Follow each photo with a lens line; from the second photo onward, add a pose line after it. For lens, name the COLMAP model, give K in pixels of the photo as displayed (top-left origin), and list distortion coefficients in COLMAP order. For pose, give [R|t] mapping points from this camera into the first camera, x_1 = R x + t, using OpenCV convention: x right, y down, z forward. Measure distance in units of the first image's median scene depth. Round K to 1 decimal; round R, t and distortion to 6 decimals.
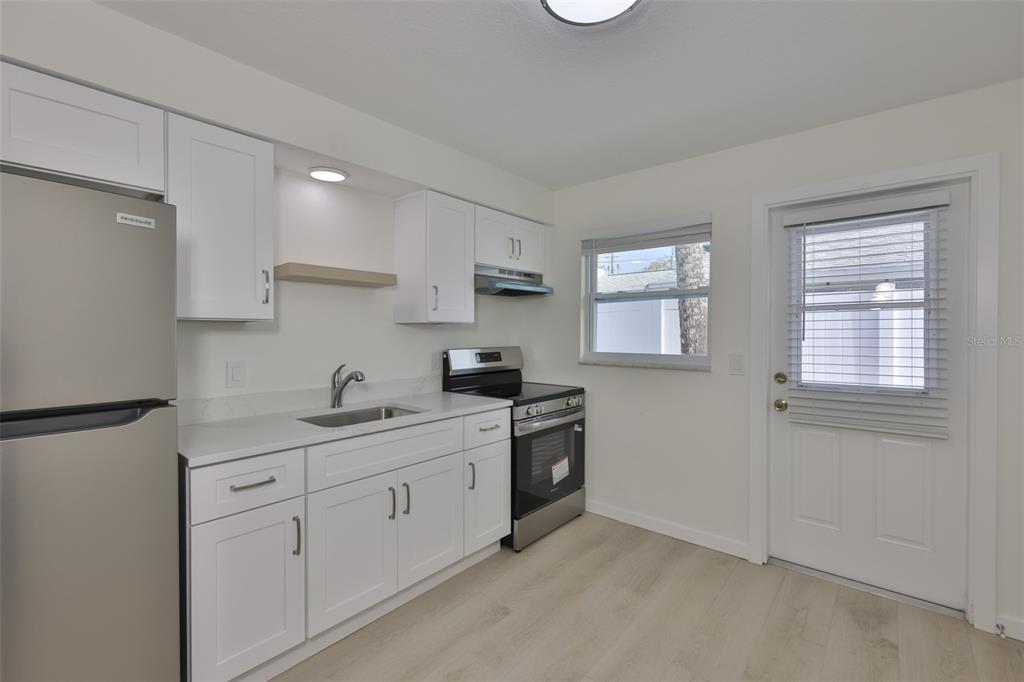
lens RADIAL K [[447.1, 0, 512.0], [0, 447.1, 341.0], [0, 0, 1]] dist [0.000340, 0.000000]
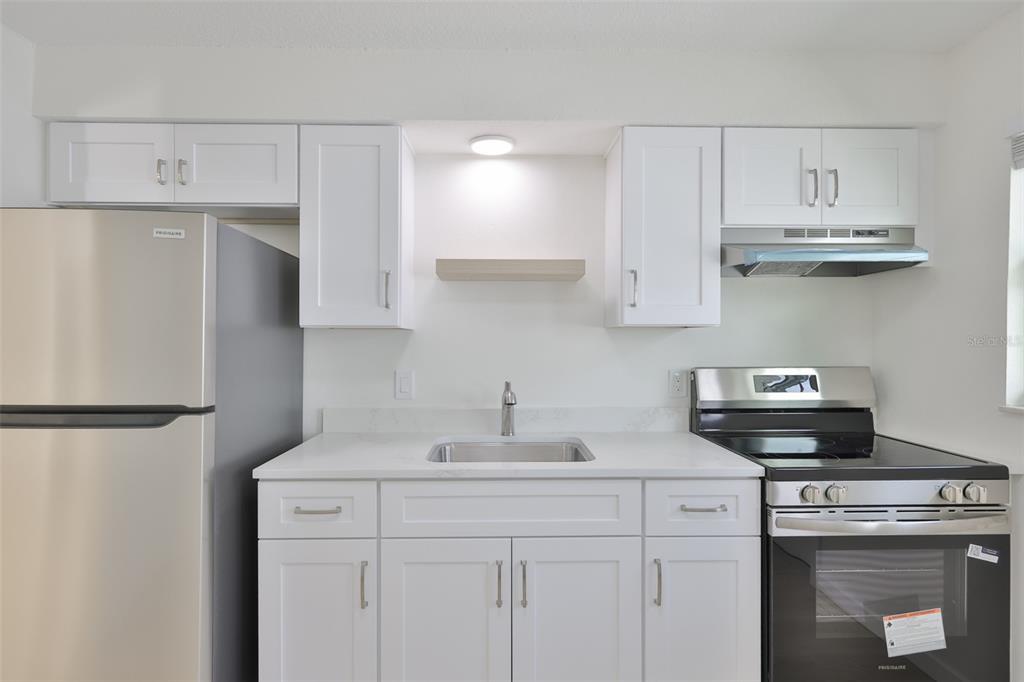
lens RADIAL K [[537.2, 0, 512.0], [0, 537.2, 342.9], [0, 0, 1]] dist [0.002967, -0.000834]
pose [[0.668503, 0.002917, -0.743704, 0.271503], [-0.016664, 0.999800, -0.011058, -0.004817], [0.743523, 0.019785, 0.668417, 0.323915]]
